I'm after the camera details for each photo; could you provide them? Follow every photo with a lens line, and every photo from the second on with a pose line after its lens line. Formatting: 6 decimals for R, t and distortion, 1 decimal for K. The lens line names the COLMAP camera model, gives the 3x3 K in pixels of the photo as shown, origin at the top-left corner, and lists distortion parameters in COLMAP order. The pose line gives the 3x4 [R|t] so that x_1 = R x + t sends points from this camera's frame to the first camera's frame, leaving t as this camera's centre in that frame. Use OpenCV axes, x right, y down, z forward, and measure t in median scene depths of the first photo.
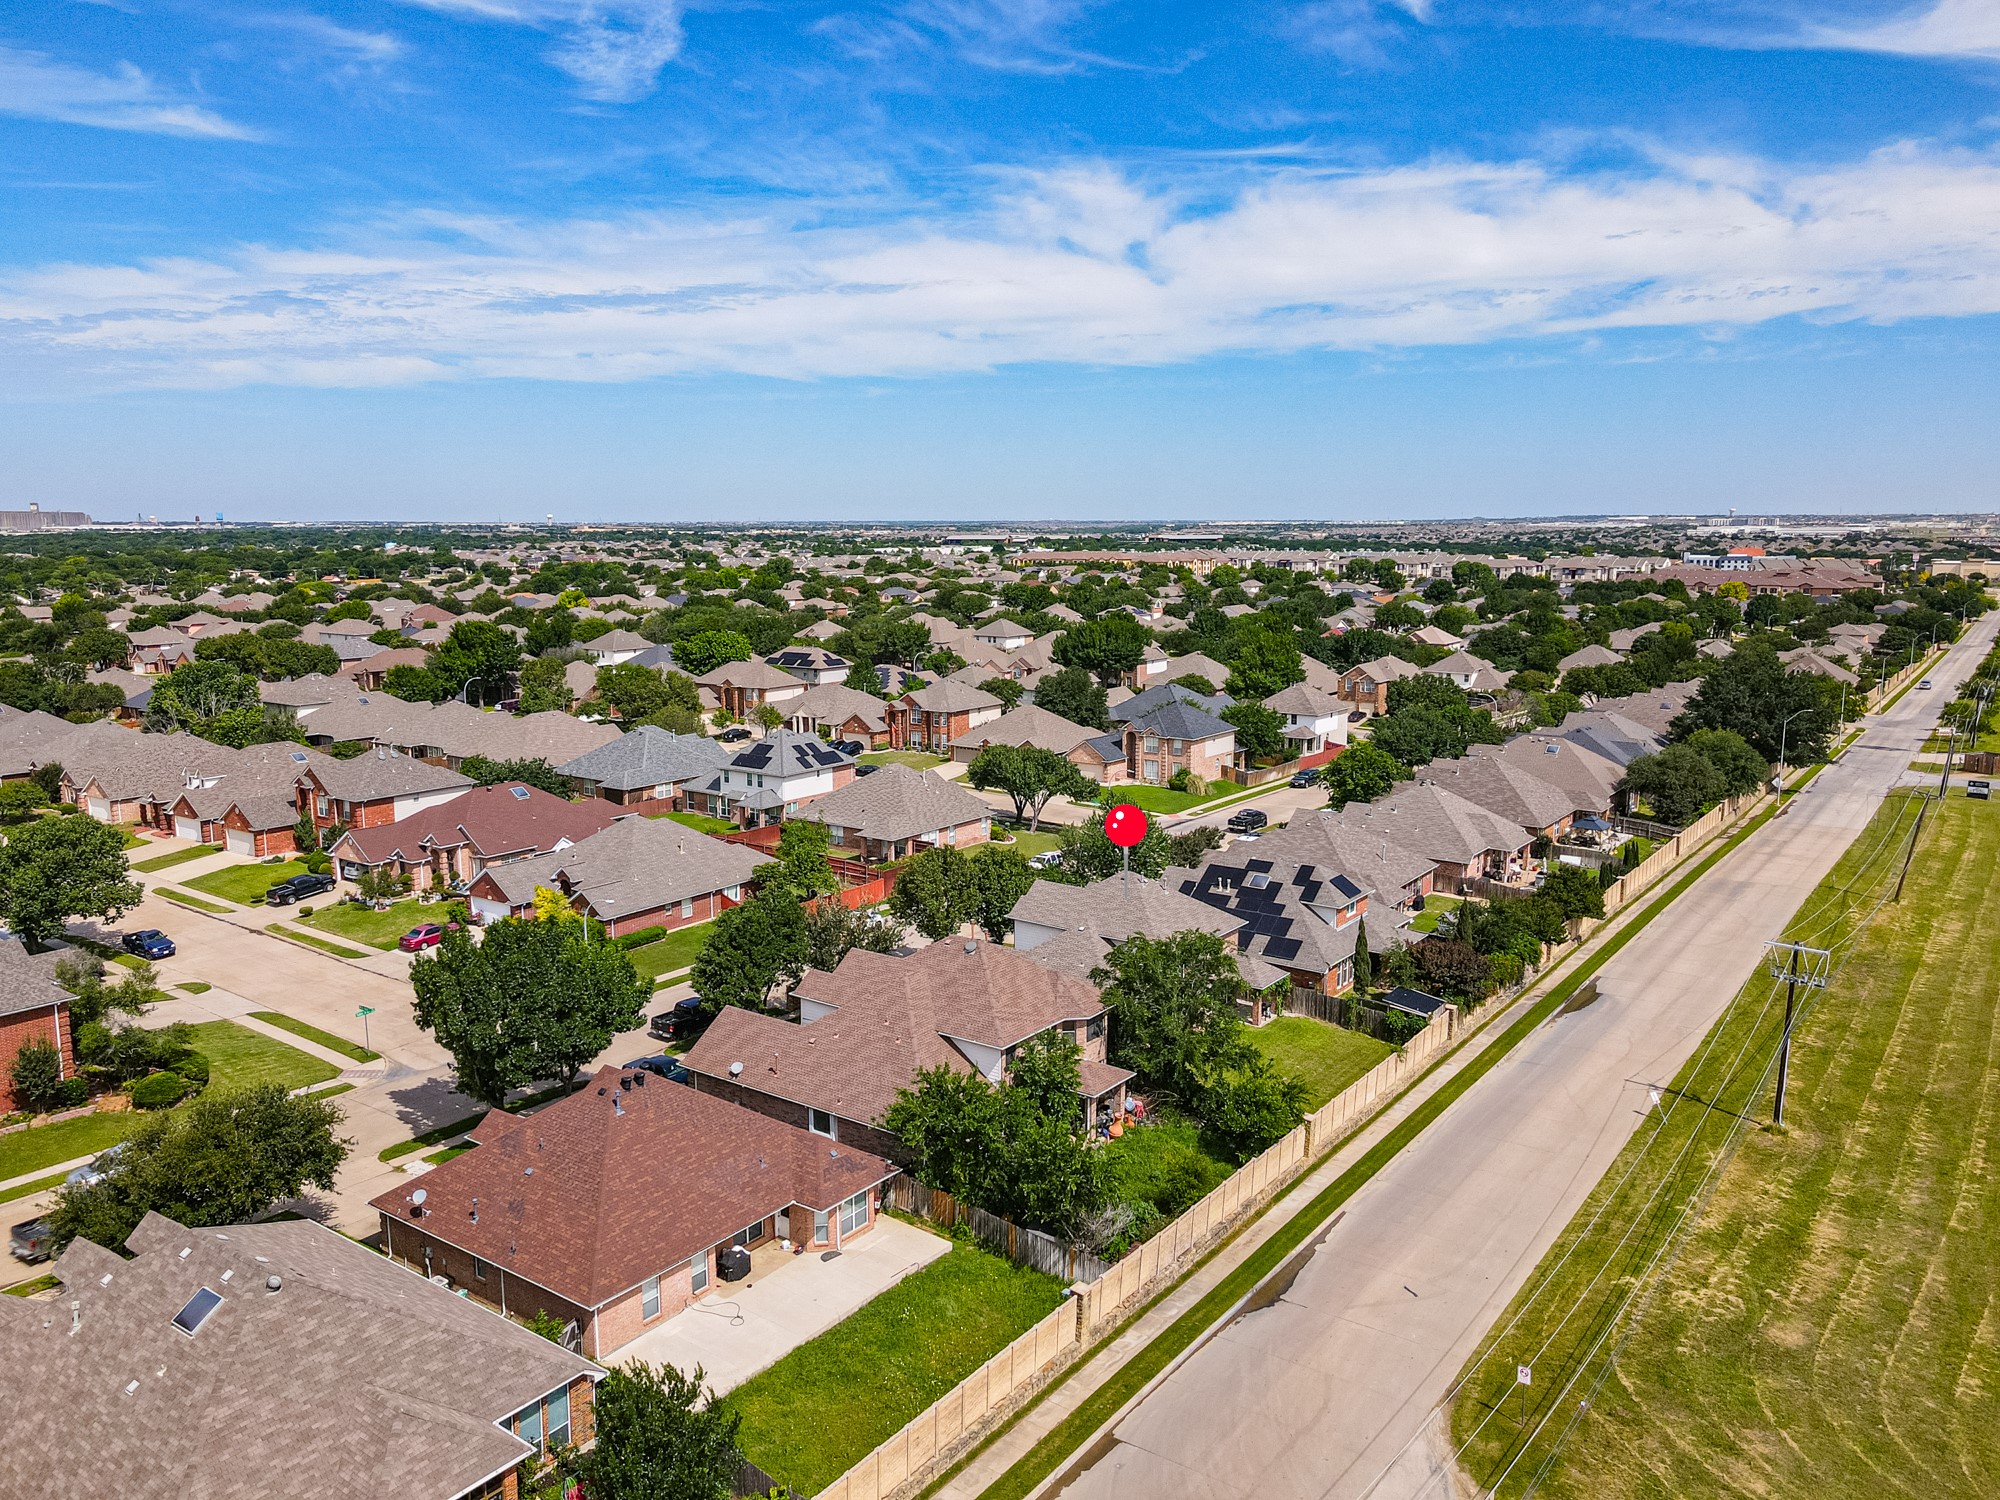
lens RADIAL K [[1452.4, 0, 997.5], [0, 1452.4, 752.7], [0, 0, 1]] dist [0.014654, 0.008779]
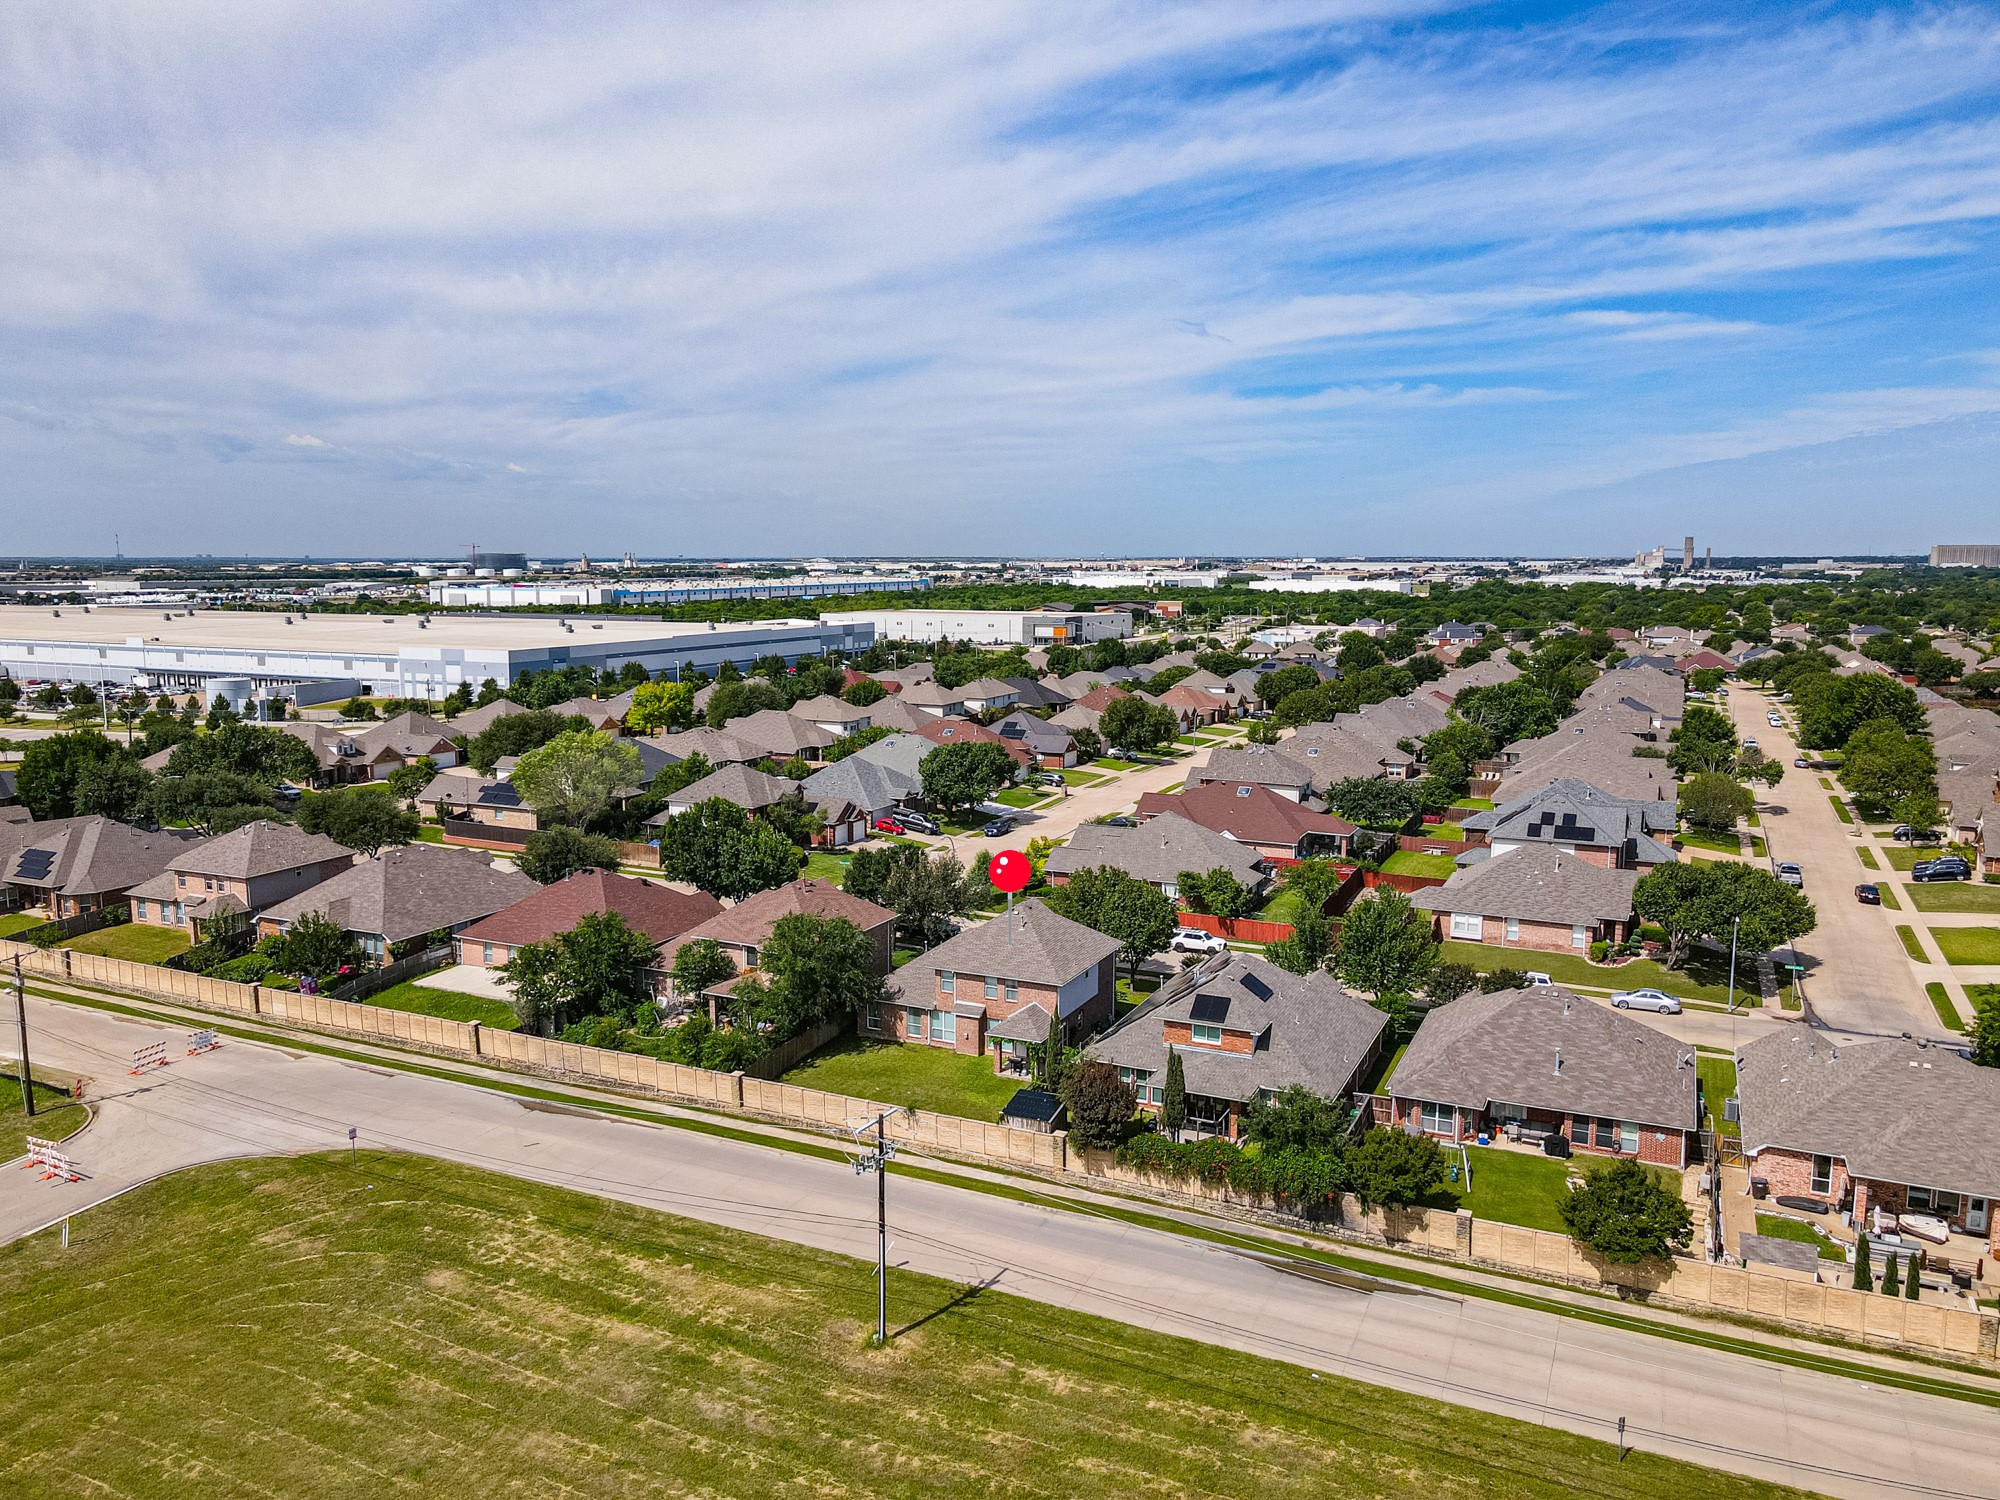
lens RADIAL K [[1452.4, 0, 997.4], [0, 1452.4, 750.0], [0, 0, 1]] dist [0.014654, 0.008779]
pose [[0.192158, 0.127070, -0.973102, 1.023532], [-0.160021, 0.982368, 0.096680, -0.119996], [0.968230, 0.137139, 0.209104, 0.676956]]
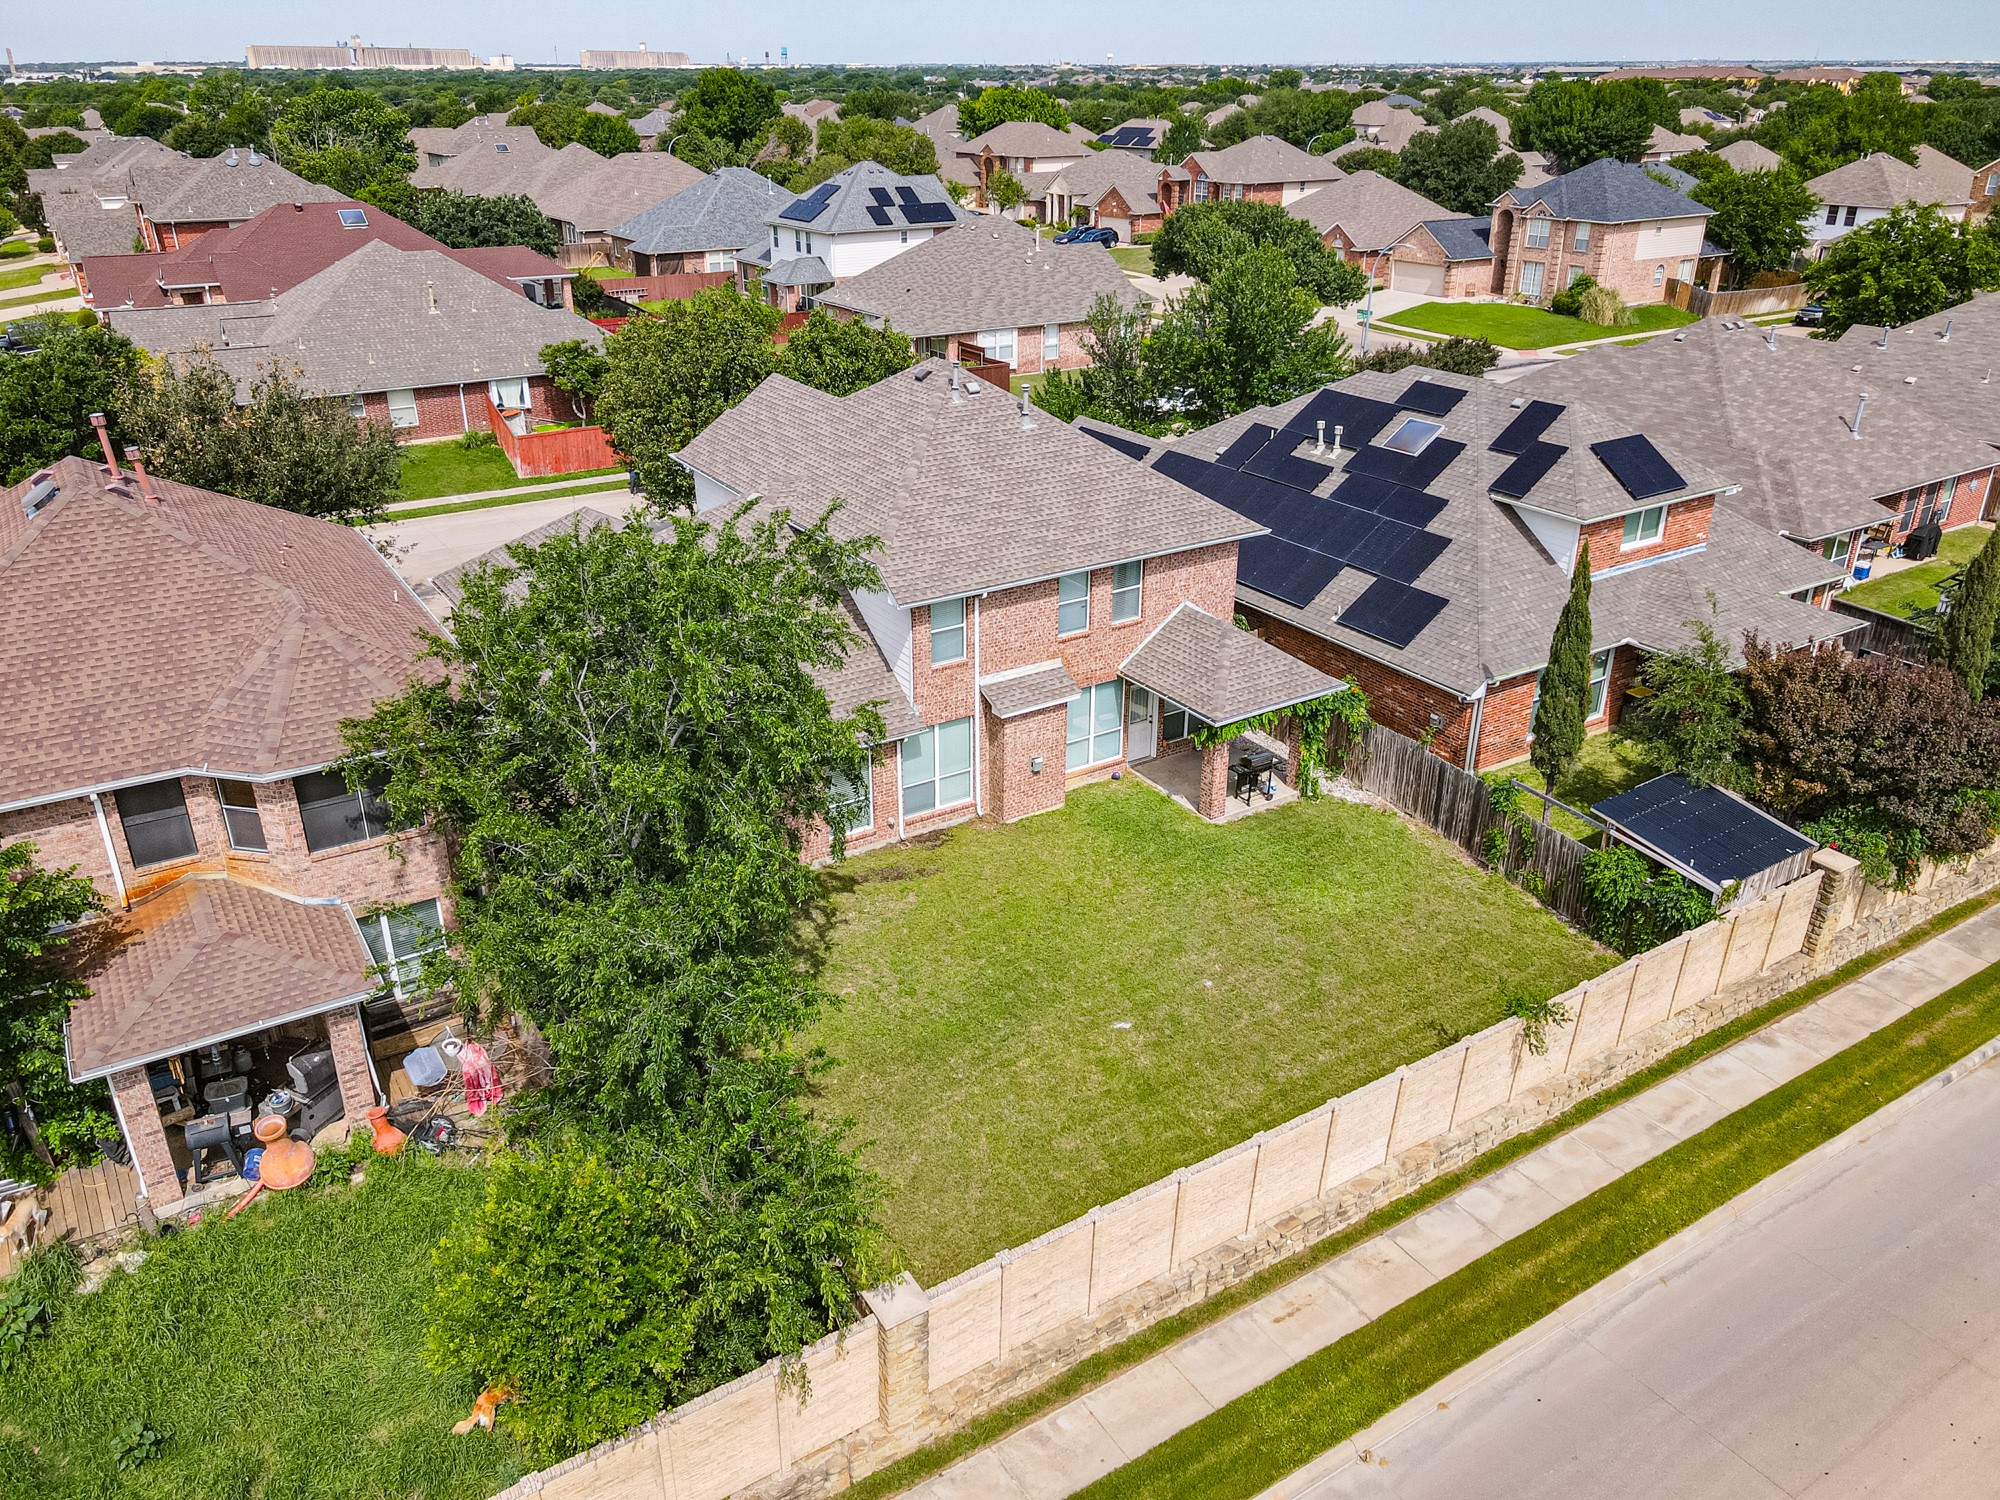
lens RADIAL K [[1452.4, 0, 996.3], [0, 1452.4, 743.6], [0, 0, 1]] dist [0.014654, 0.008779]
pose [[0.931579, 0.152361, -0.330071, 0.220993], [-0.056328, 0.957468, 0.282988, 0.064142], [0.359149, -0.245034, 0.900539, 0.595541]]
